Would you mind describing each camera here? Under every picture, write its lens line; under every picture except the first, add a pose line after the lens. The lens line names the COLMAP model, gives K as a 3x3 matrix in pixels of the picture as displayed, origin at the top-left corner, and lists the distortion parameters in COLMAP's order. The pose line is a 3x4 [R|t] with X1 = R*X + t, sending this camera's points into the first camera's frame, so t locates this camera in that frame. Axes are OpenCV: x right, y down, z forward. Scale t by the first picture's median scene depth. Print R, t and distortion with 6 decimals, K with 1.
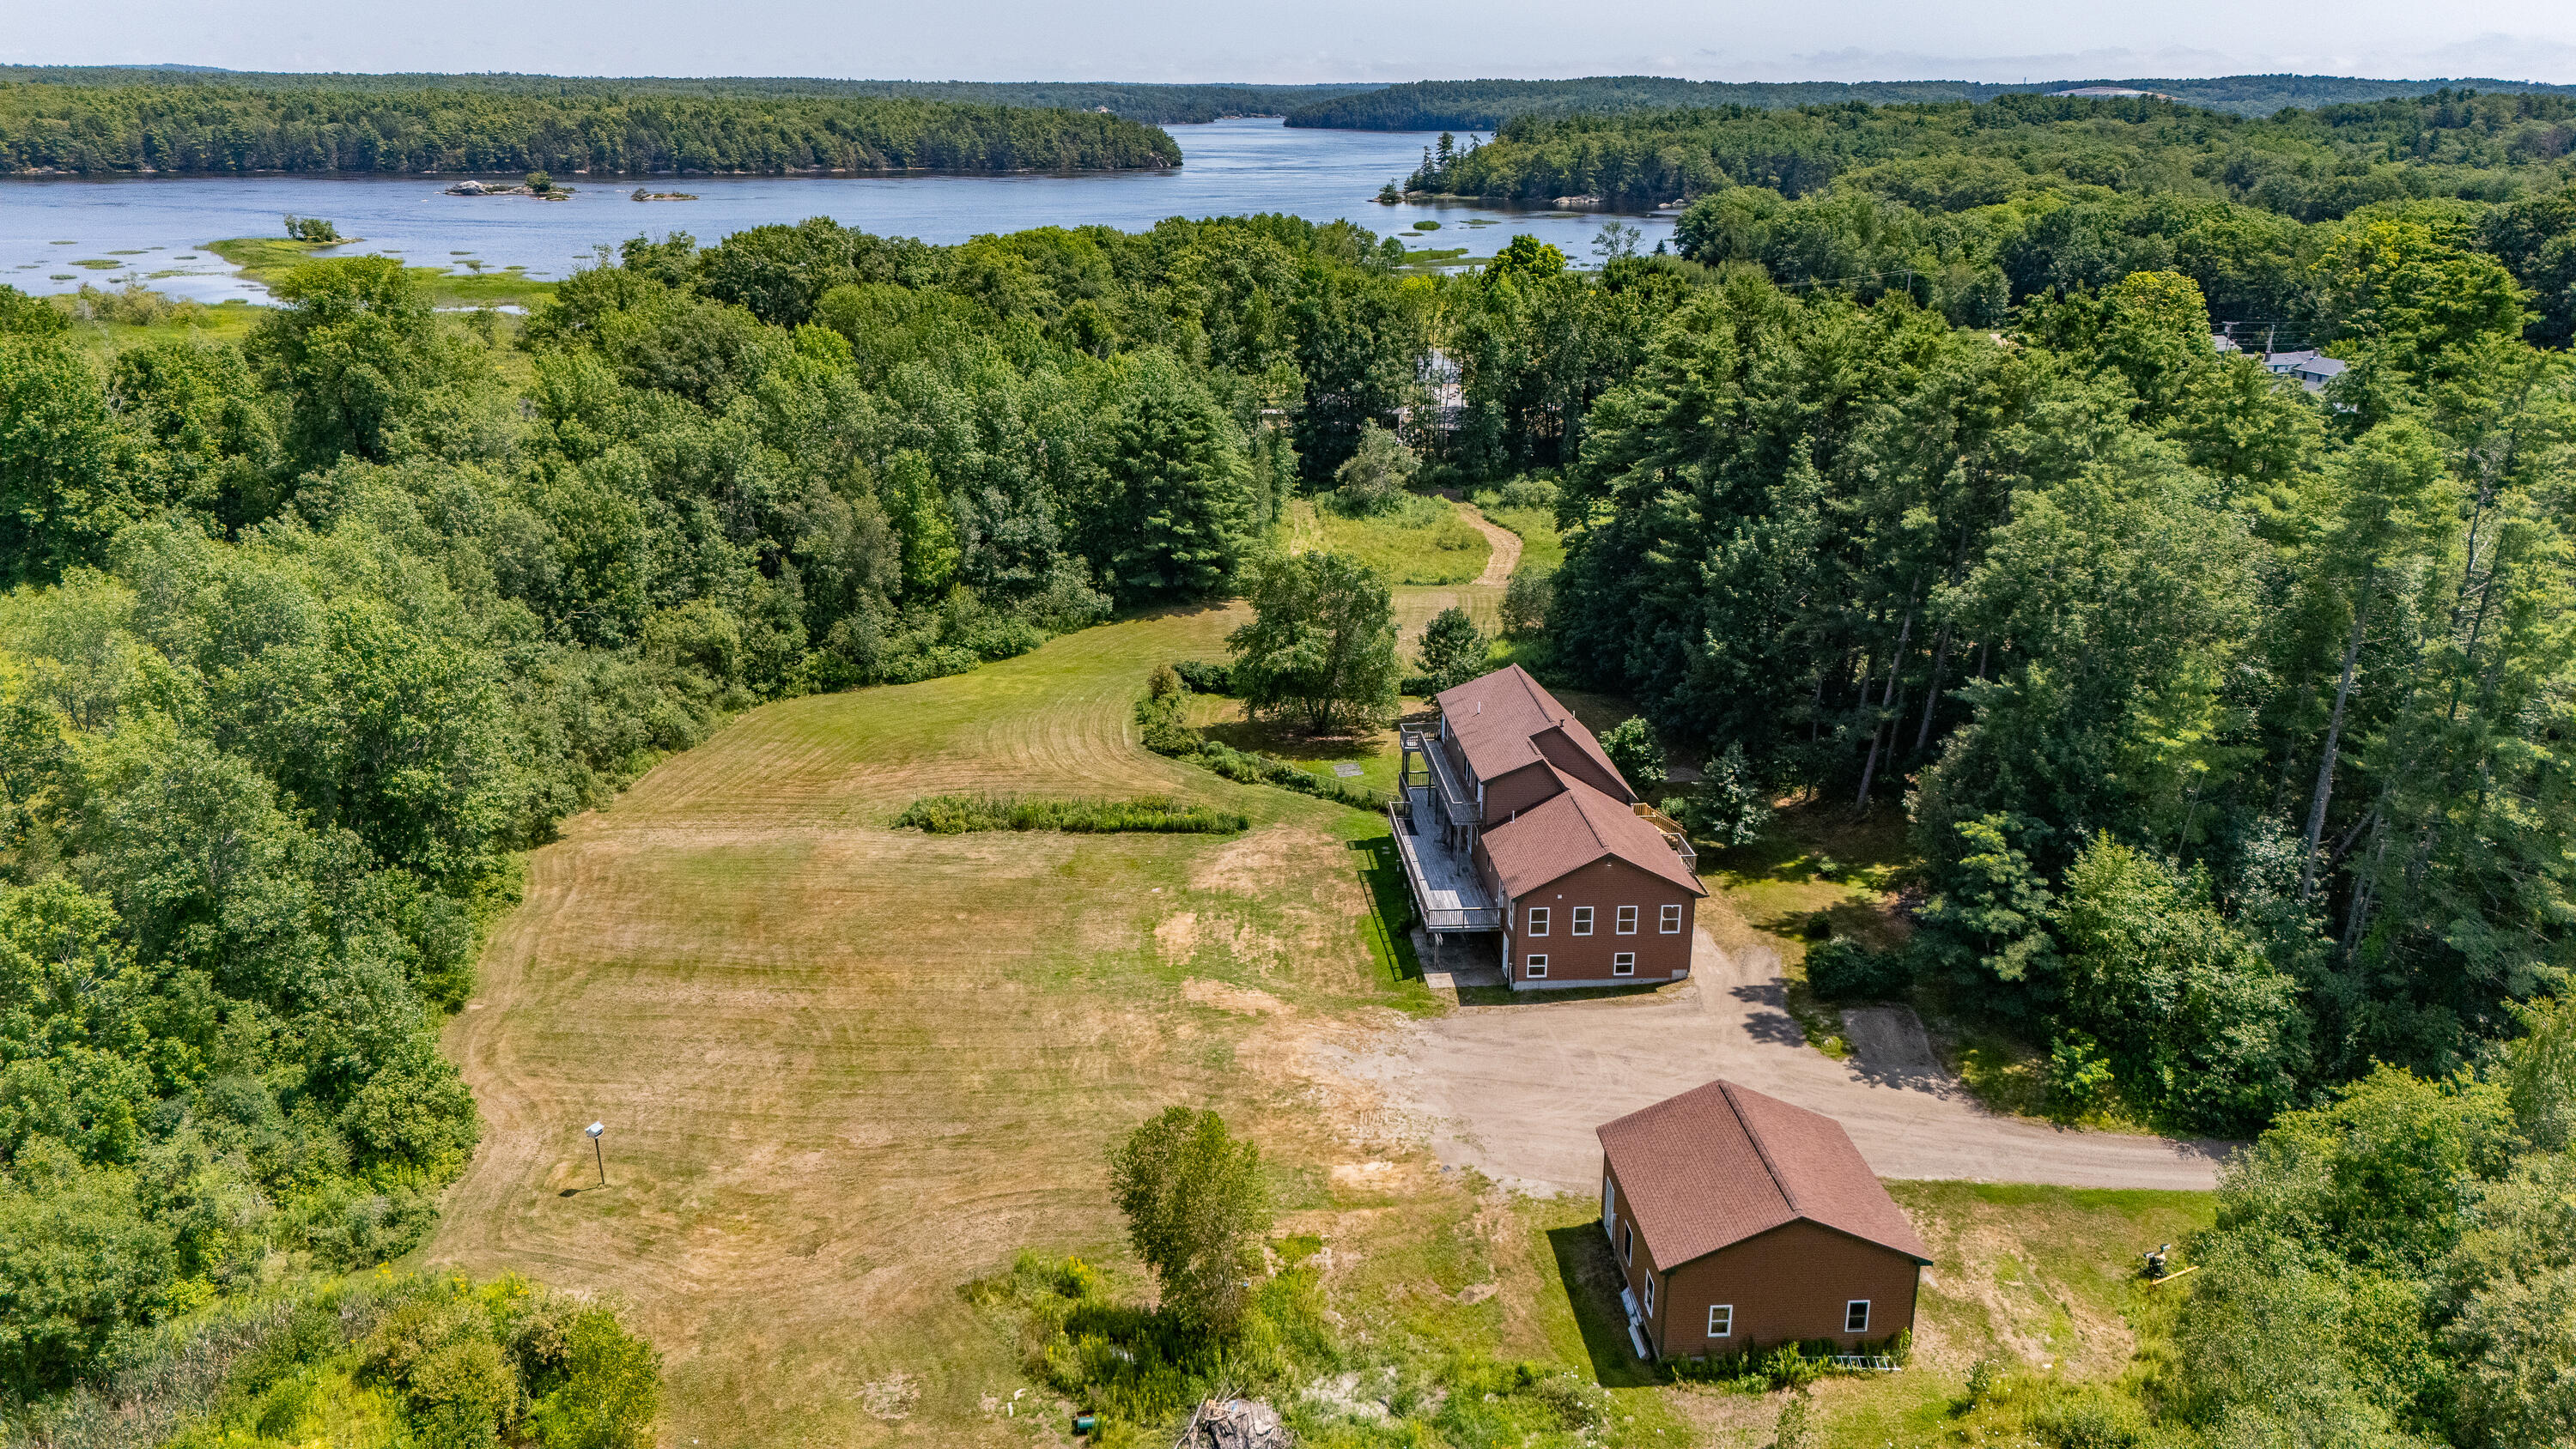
lens RADIAL K [[1896.0, 0, 1286.5], [0, 1896.0, 717.2], [0, 0, 1]] dist [0.074764, -0.071052]
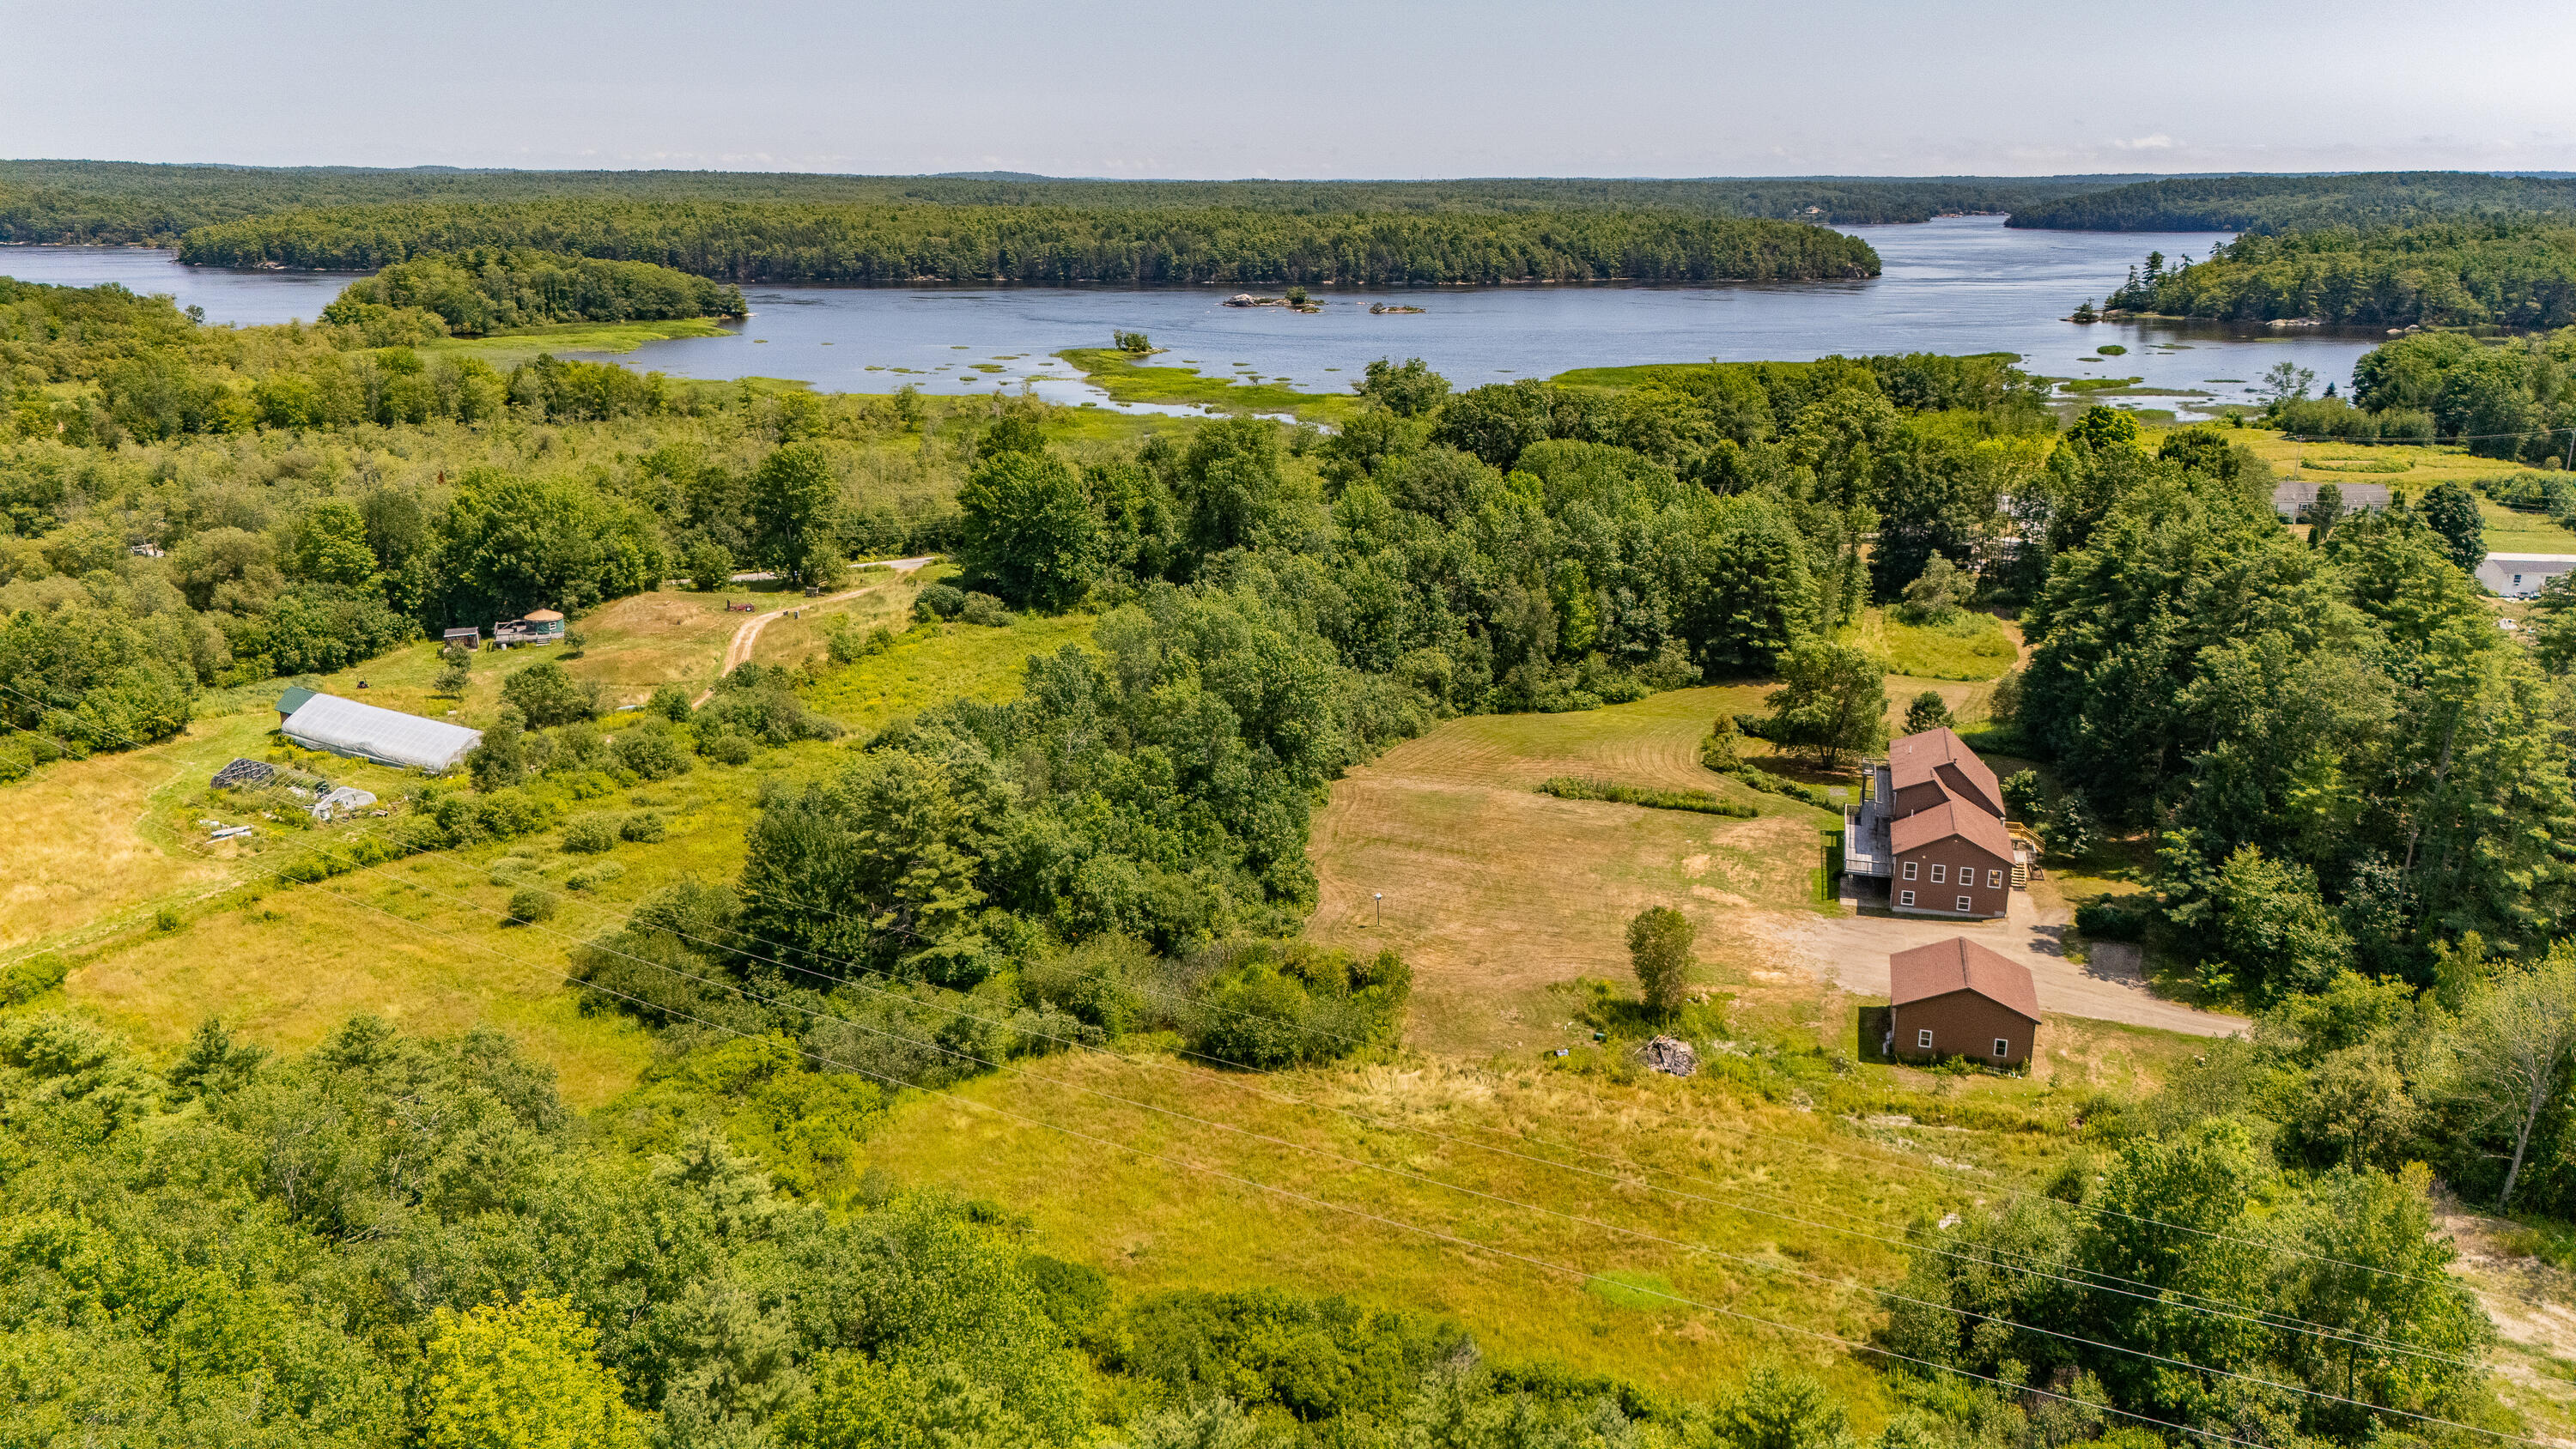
lens RADIAL K [[1896.0, 0, 1283.7], [0, 1896.0, 718.6], [0, 0, 1]] dist [0.074764, -0.071052]
pose [[0.937397, 0.091032, -0.336153, 0.105001], [-0.105352, 0.994131, -0.024567, 0.045508], [0.331944, 0.058444, 0.941487, -0.483113]]
